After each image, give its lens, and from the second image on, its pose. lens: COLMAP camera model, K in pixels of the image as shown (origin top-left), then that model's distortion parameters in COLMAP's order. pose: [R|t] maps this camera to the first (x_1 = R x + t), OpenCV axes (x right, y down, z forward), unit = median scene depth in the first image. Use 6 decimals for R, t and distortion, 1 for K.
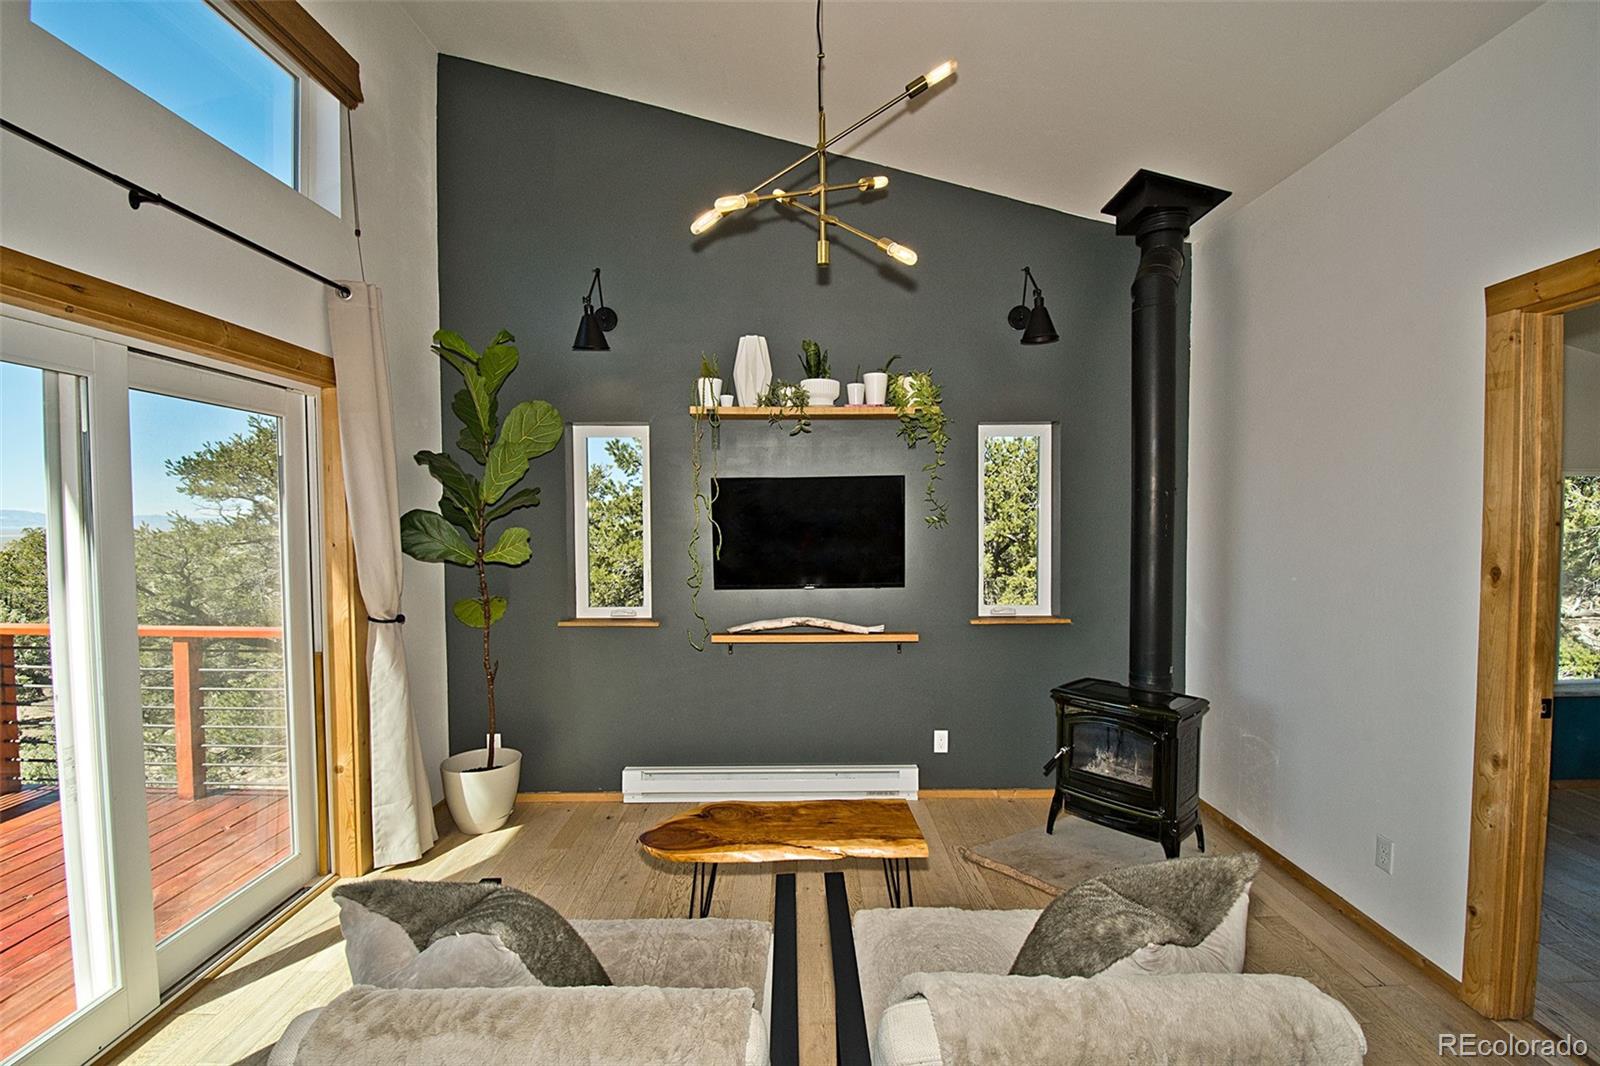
lens RADIAL K [[701.5, 0, 808.8], [0, 701.5, 542.6], [0, 0, 1]] dist [-0.015337, -0.003867]
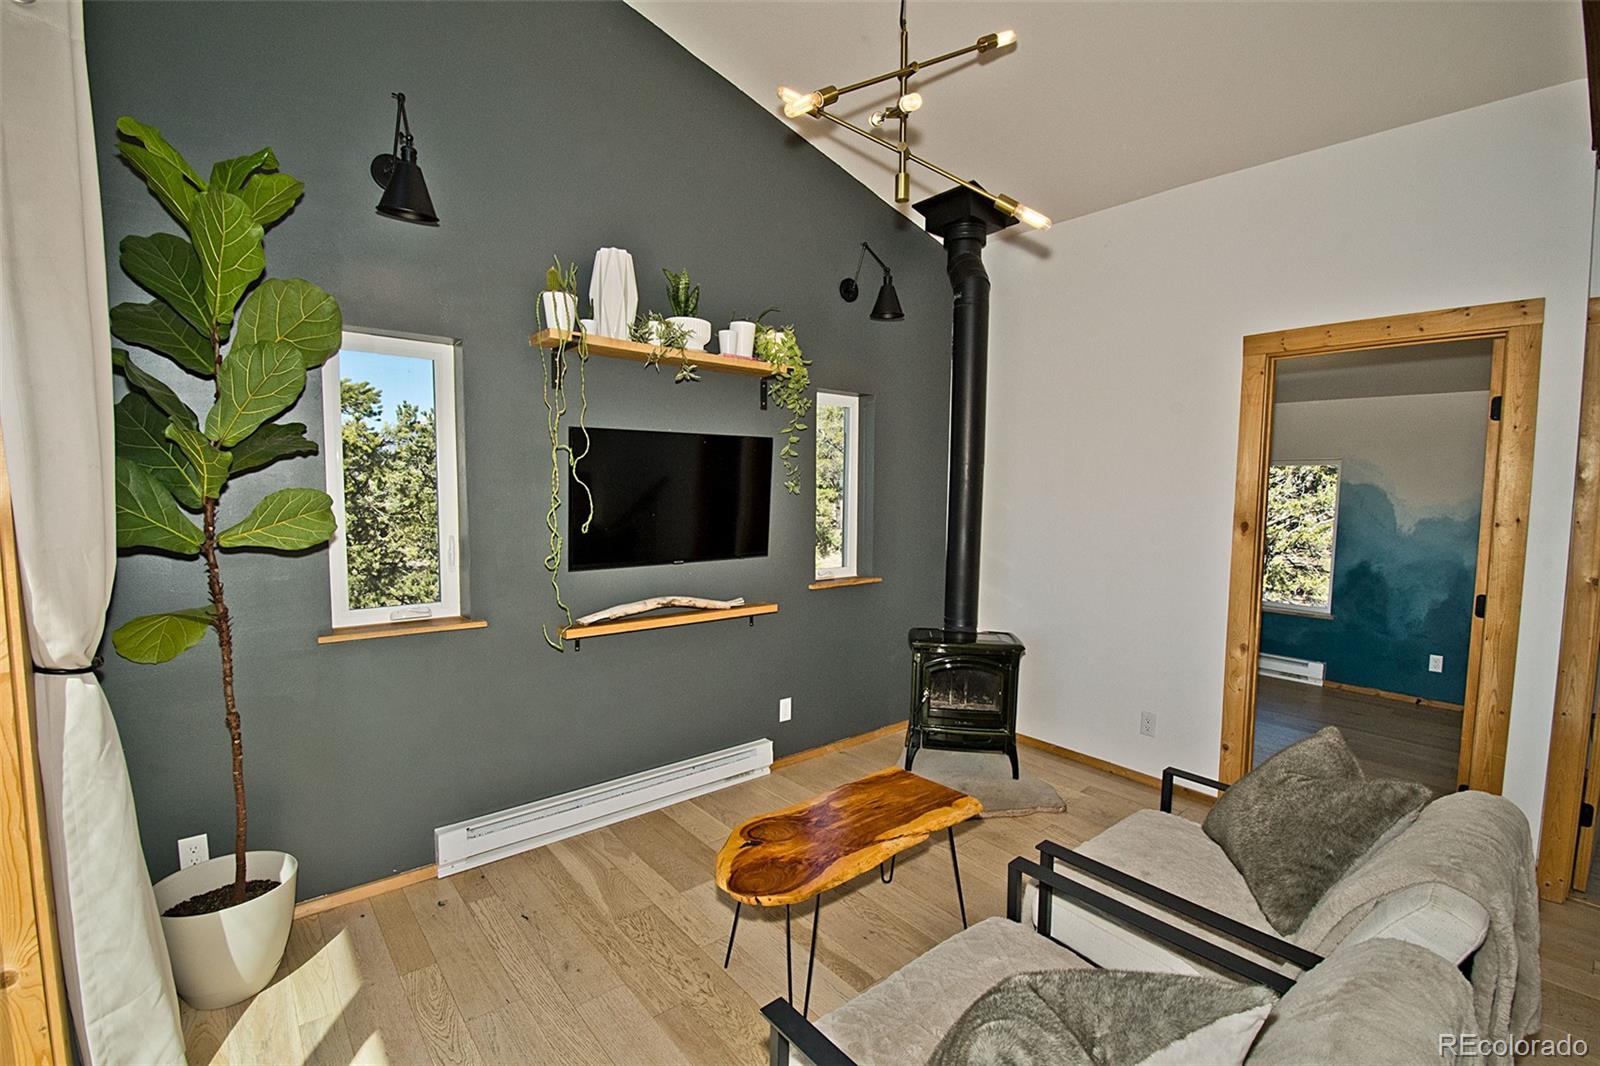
lens RADIAL K [[701.5, 0, 793.7], [0, 701.5, 543.5], [0, 0, 1]] dist [-0.015337, -0.003867]
pose [[0.775393, -0.037402, 0.630370, -0.435106], [0.006148, 0.998644, 0.051691, -0.001766], [-0.631449, -0.036205, 0.774572, 0.245620]]
